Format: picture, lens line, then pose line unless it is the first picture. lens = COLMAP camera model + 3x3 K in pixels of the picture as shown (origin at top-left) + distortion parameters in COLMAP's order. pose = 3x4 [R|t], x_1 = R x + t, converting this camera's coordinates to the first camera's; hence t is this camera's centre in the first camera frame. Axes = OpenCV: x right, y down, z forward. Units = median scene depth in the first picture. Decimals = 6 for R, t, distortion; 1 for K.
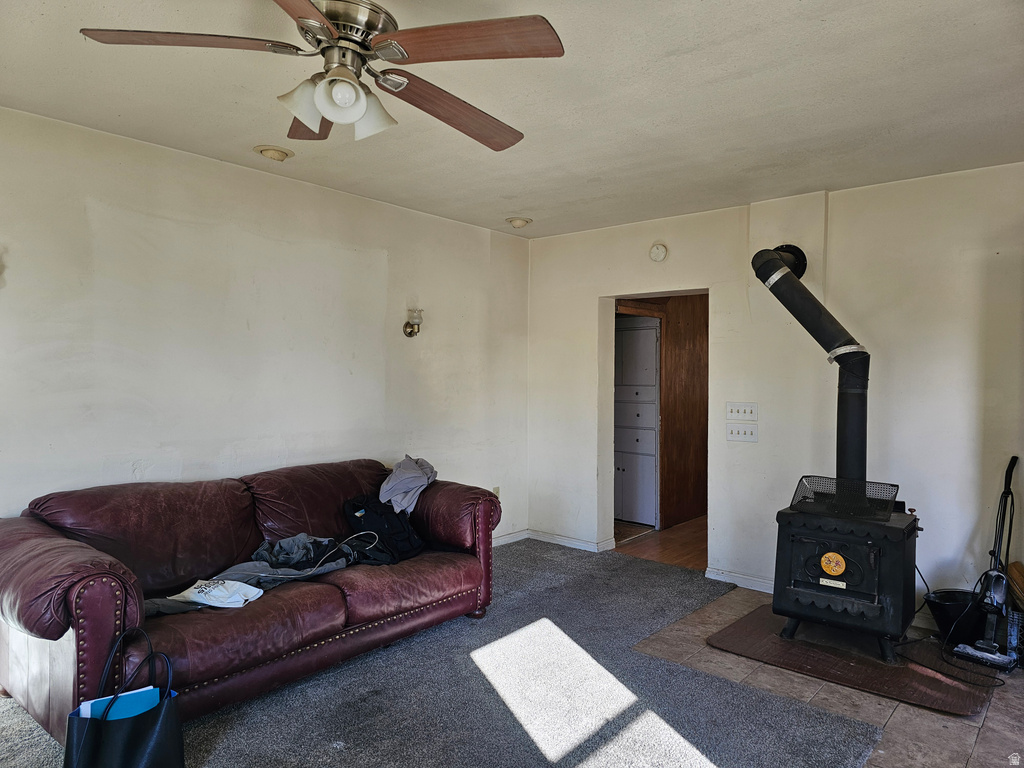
lens RADIAL K [[671.4, 0, 514.4], [0, 671.4, 376.9], [0, 0, 1]] dist [0.063665, -0.051297]
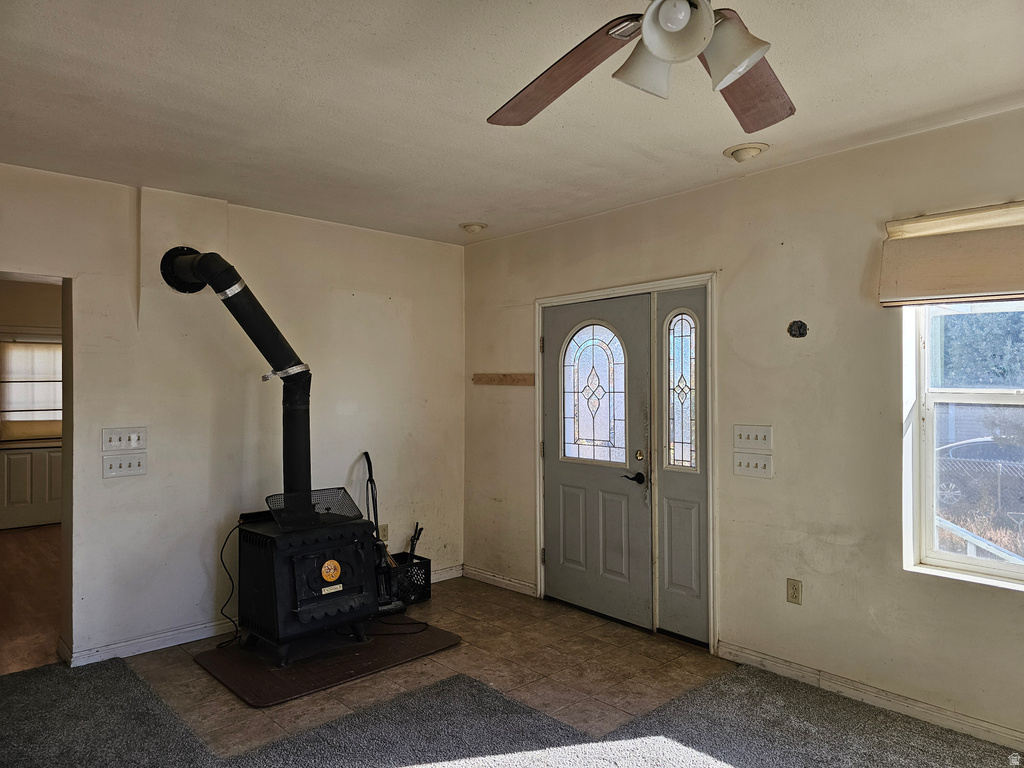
lens RADIAL K [[671.4, 0, 514.4], [0, 671.4, 376.9], [0, 0, 1]] dist [0.063665, -0.051297]
pose [[0.137223, 0.011191, 0.990477, -0.526925], [0.007726, 0.999894, -0.012368, -0.011505], [-0.990510, 0.009349, 0.137122, 0.555905]]
